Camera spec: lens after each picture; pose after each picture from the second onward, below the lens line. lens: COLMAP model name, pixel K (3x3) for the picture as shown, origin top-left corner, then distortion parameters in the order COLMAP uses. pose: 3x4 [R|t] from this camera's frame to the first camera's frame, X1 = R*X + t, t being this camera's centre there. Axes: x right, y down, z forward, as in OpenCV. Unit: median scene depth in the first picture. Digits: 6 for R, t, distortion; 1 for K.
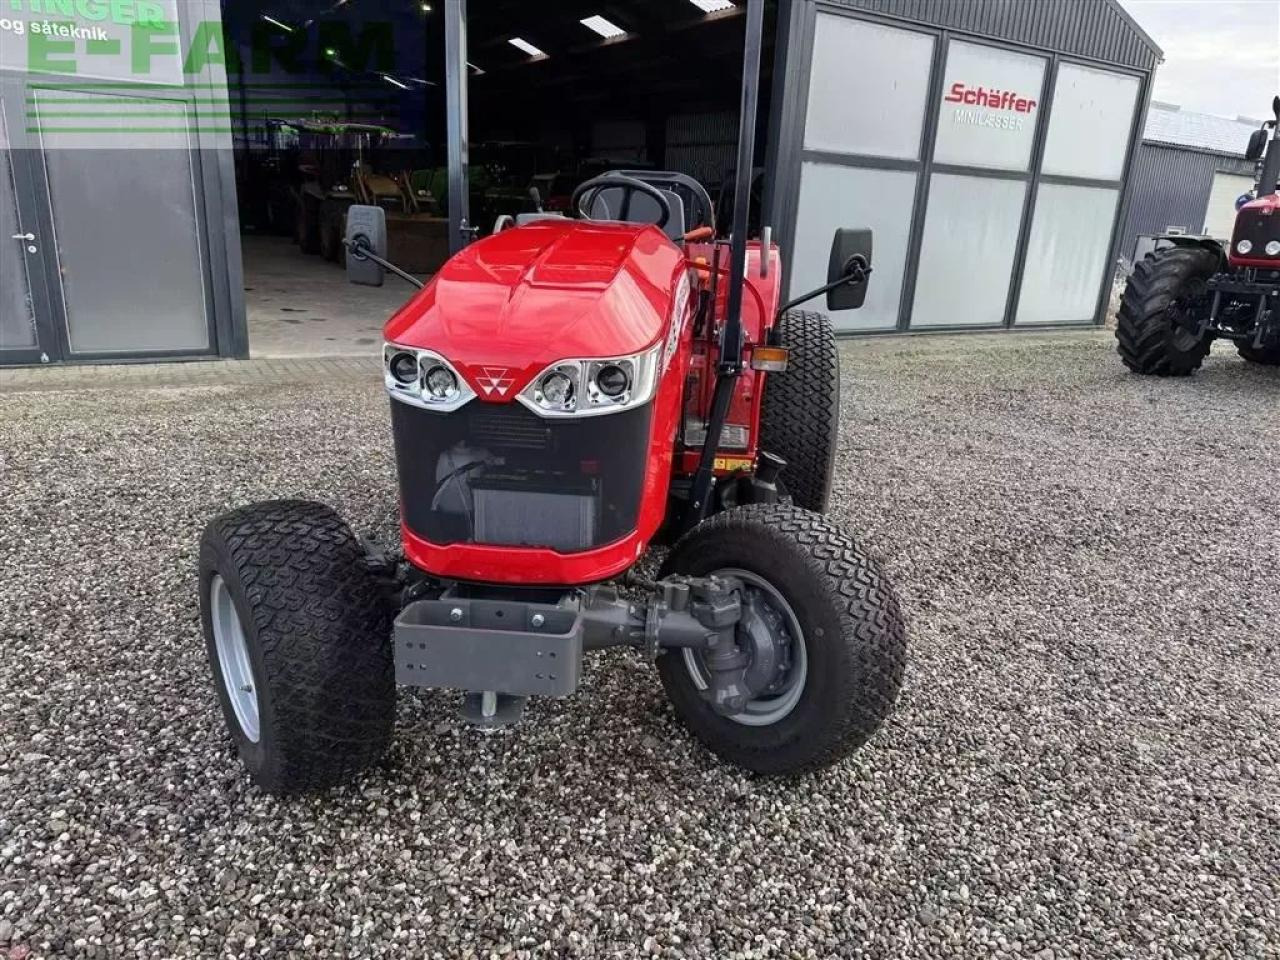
lens RADIAL K [[910.8, 0, 640.0], [0, 910.8, 480.0], [0, 0, 1]] dist [0.005142, 0.000443]
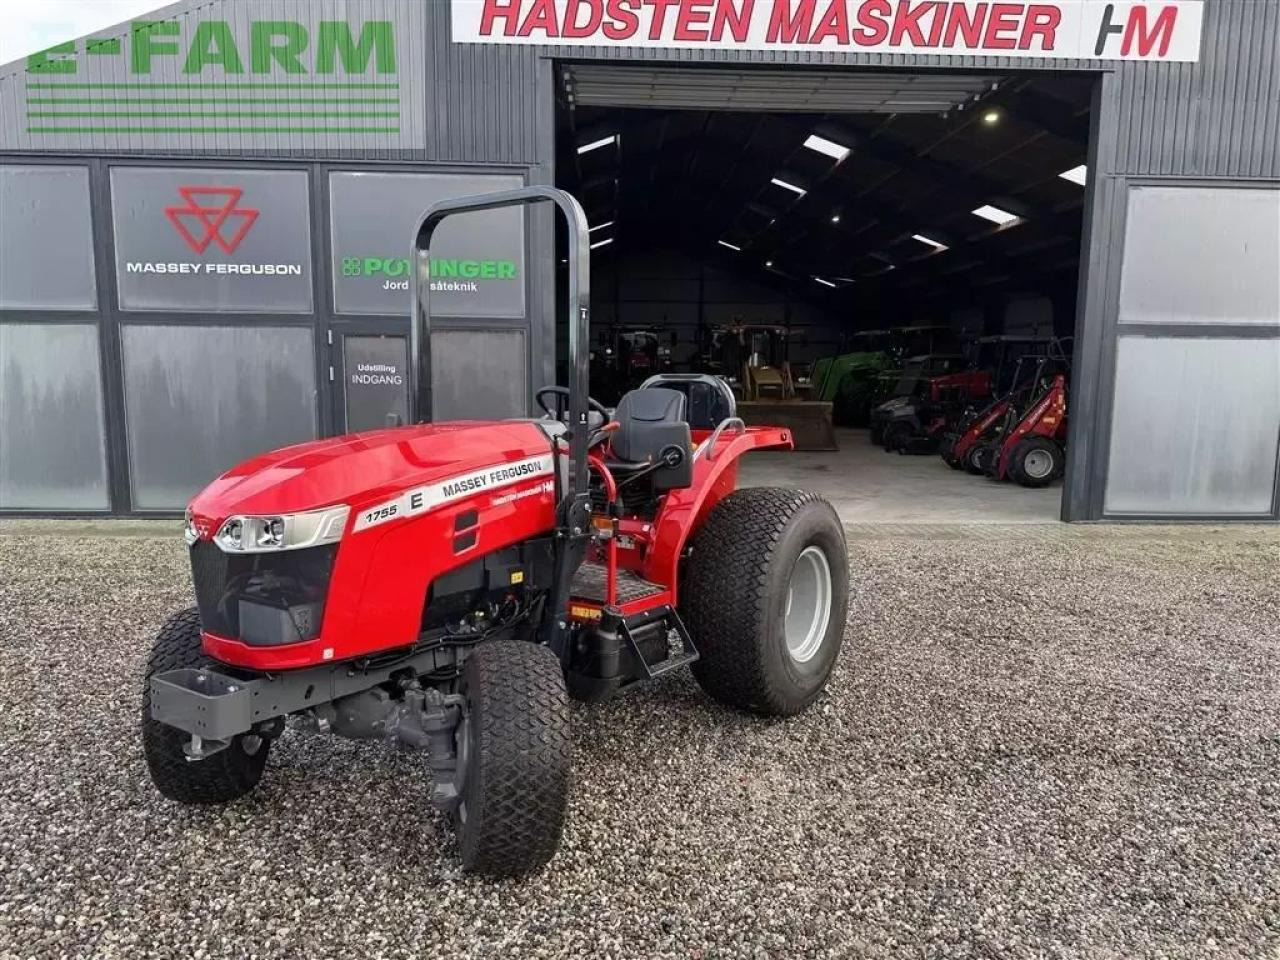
lens RADIAL K [[899.9, 0, 636.3], [0, 899.9, 508.1], [0, 0, 1]] dist [-0.004470, -0.002984]
pose [[0.876890, 0.030069, -0.479750, 0.498288], [-0.105950, 0.985587, -0.131882, -0.005994], [0.468870, 0.166476, 0.867437, -0.000465]]
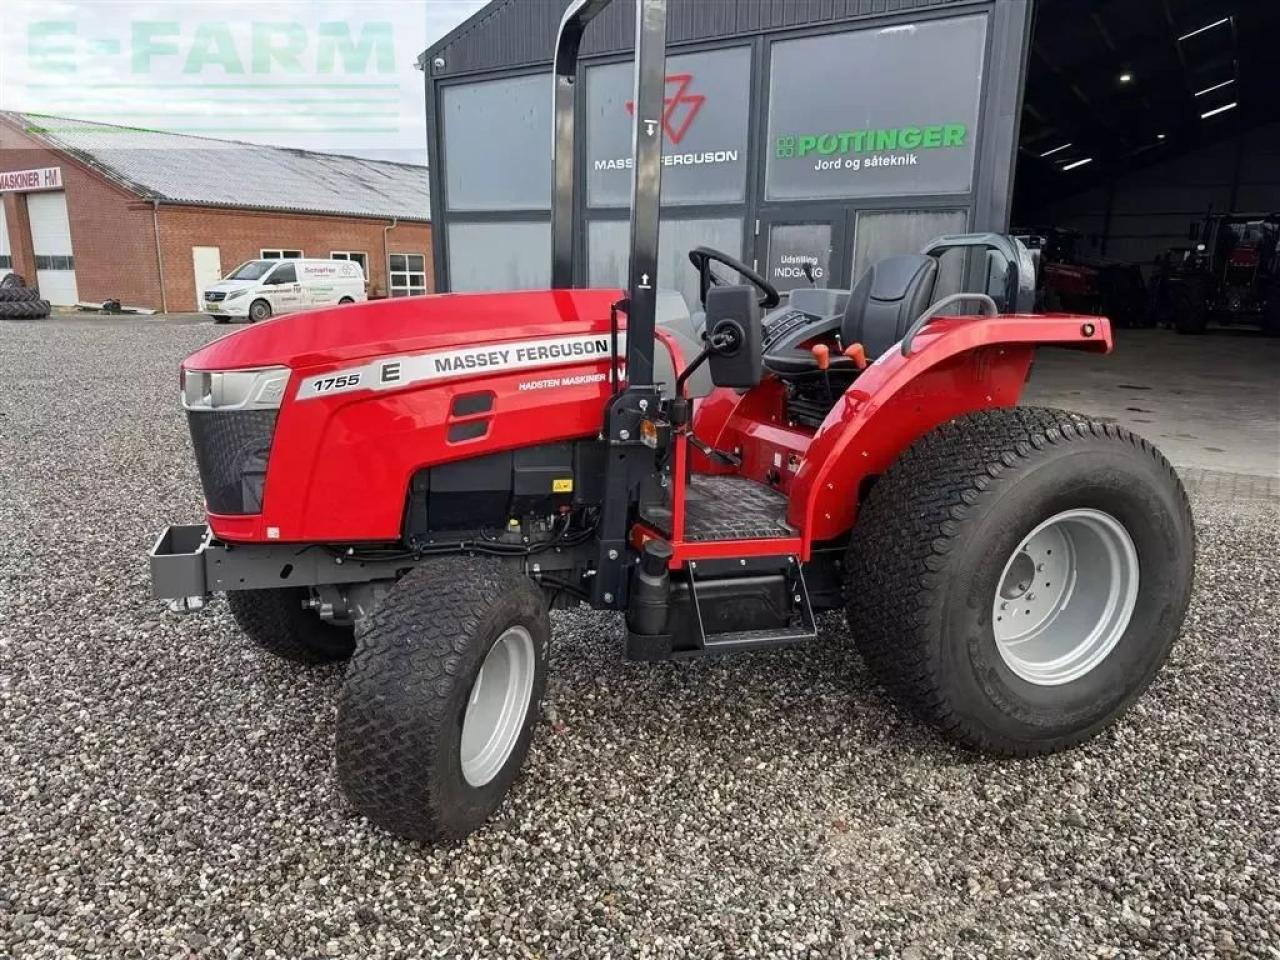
lens RADIAL K [[910.1, 0, 640.0], [0, 910.1, 480.0], [0, 0, 1]] dist [0.068197, -0.121405]
pose [[0.417019, 0.149971, -0.896439, 0.632226], [-0.252481, 0.966589, 0.044254, -0.085329], [0.873126, 0.207879, 0.440951, 0.418124]]
